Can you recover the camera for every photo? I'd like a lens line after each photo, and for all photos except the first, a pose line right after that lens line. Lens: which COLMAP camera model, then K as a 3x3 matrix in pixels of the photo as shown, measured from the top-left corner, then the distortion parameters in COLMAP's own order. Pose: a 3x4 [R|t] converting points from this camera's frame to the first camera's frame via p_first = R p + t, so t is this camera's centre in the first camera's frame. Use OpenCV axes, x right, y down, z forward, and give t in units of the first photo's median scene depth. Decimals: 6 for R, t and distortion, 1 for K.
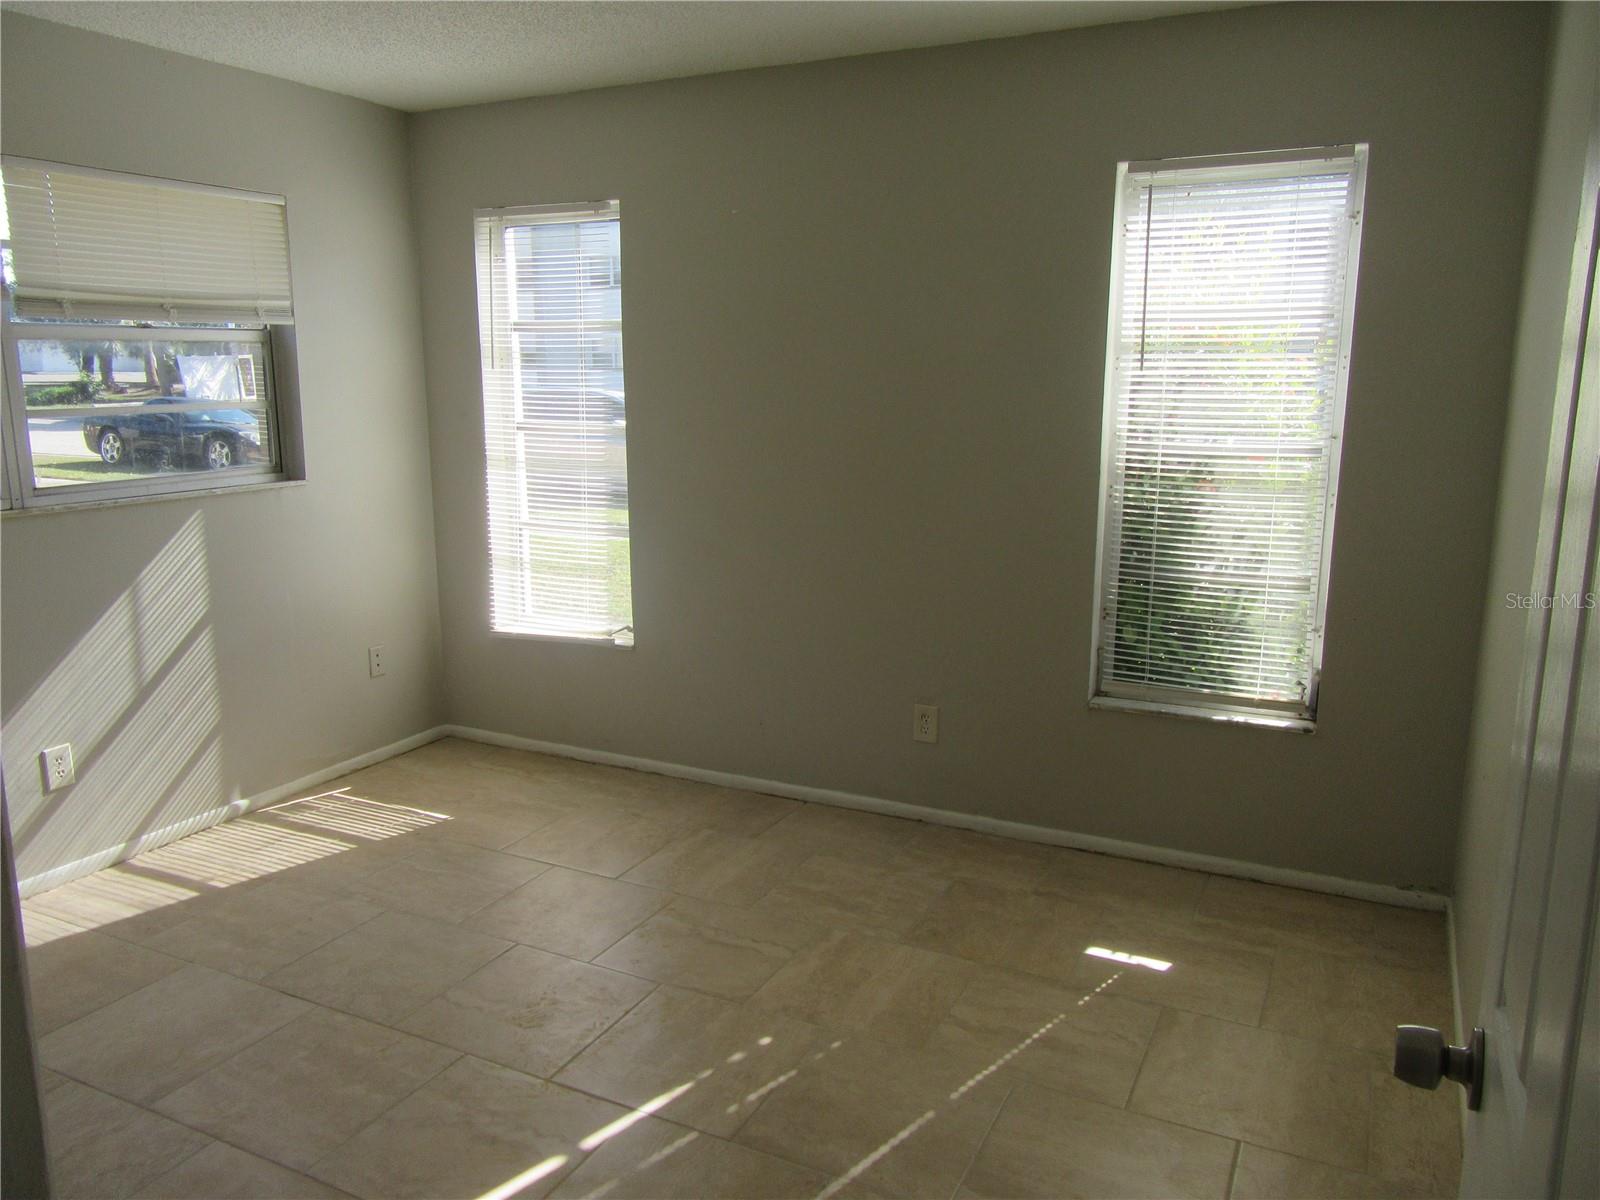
lens RADIAL K [[1195.5, 0, 800.0], [0, 1195.5, 600.0], [0, 0, 1]] dist [0.003892, 0.002335]
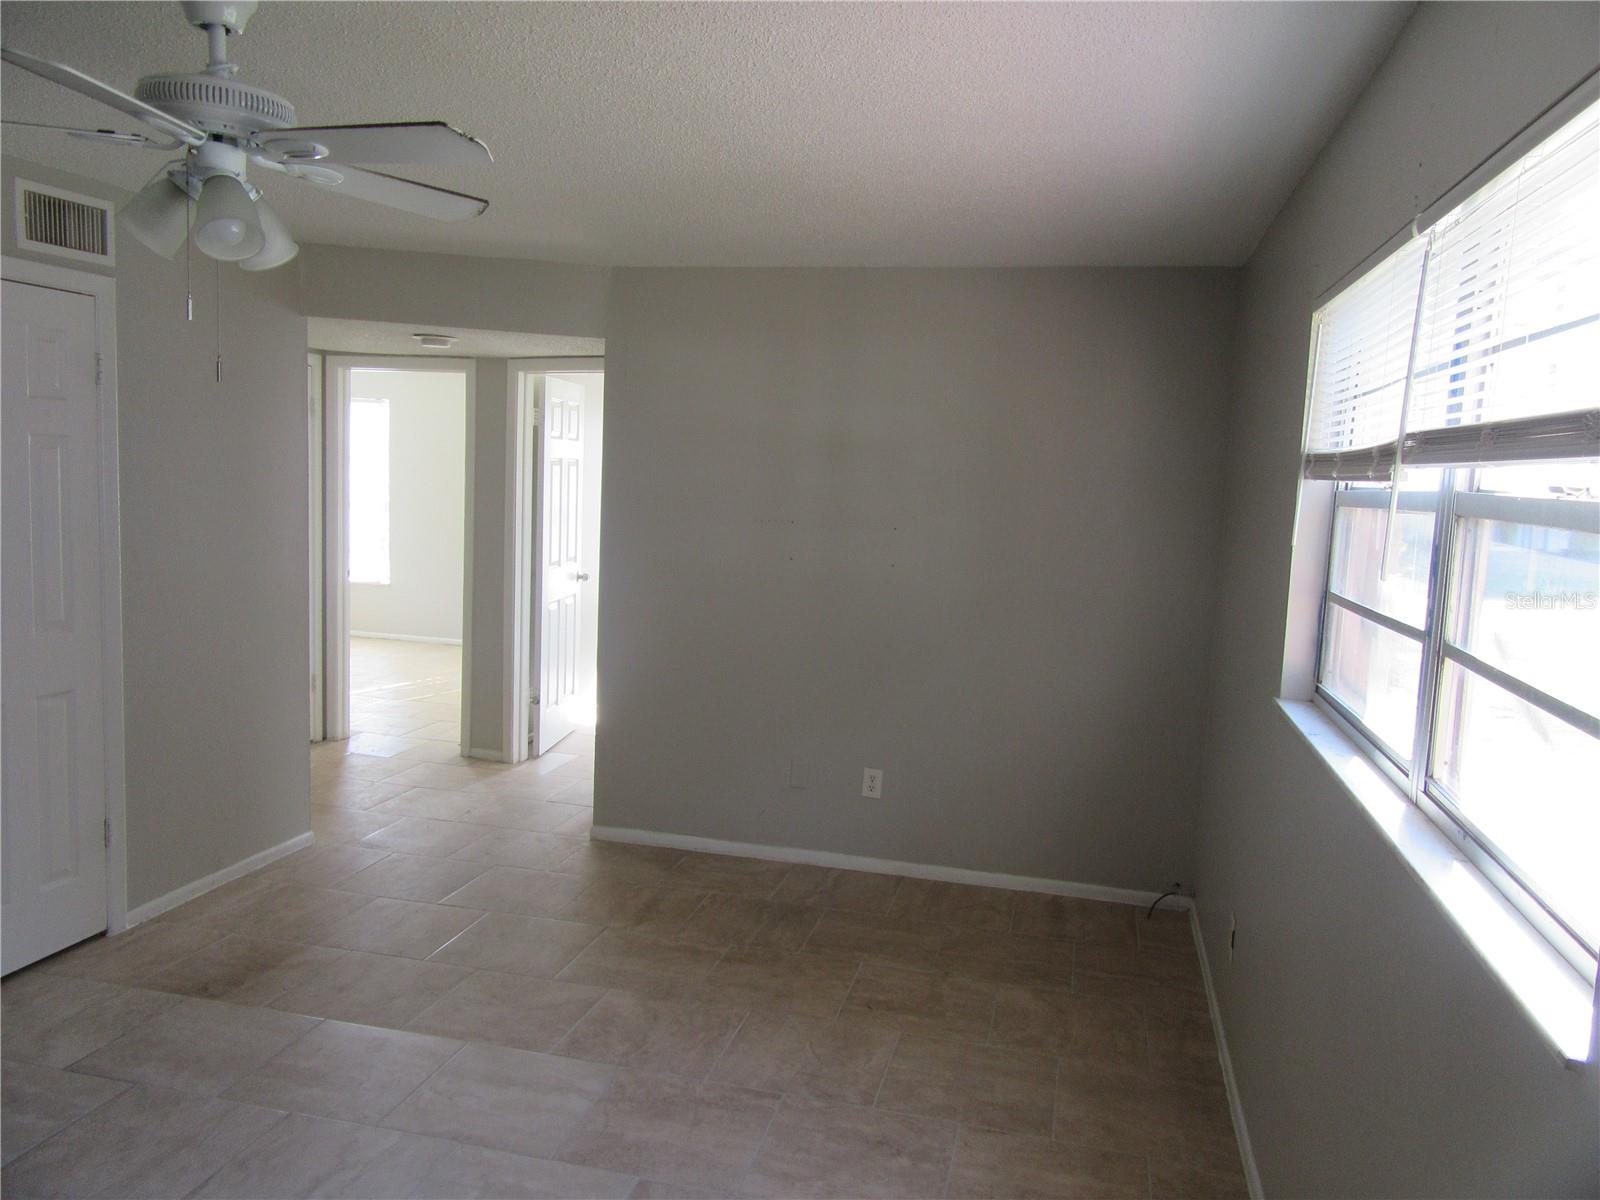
lens RADIAL K [[1195.5, 0, 800.0], [0, 1195.5, 600.0], [0, 0, 1]] dist [0.003892, 0.002335]
pose [[0.975807, 0.016143, 0.218039, 0.136700], [0.001627, 0.996707, -0.081073, 0.262722], [-0.218630, 0.079466, 0.972567, -1.460000]]
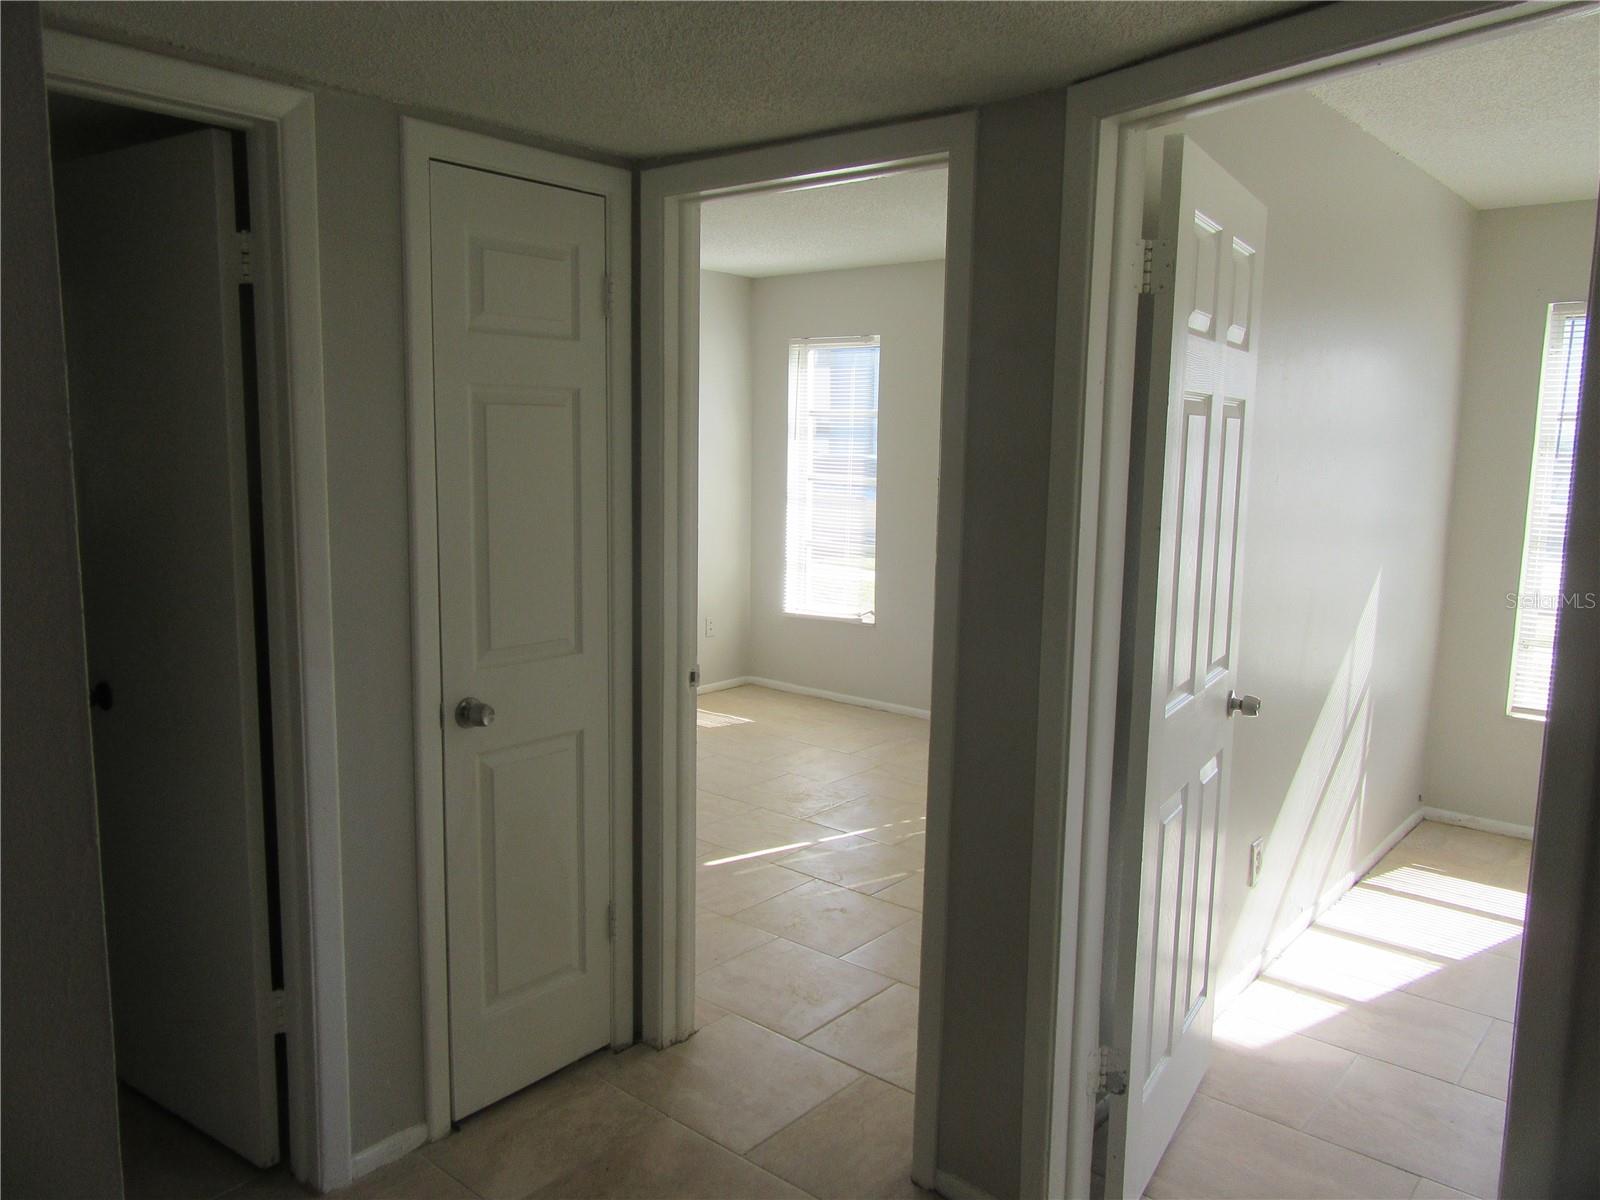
lens RADIAL K [[1195.5, 0, 800.0], [0, 1195.5, 600.0], [0, 0, 1]] dist [0.003892, 0.002335]
pose [[0.971682, 0.048105, -0.231342, 0.118967], [-0.061202, 0.996884, -0.049768, 0.090681], [0.228227, 0.062517, 0.971599, -0.495549]]
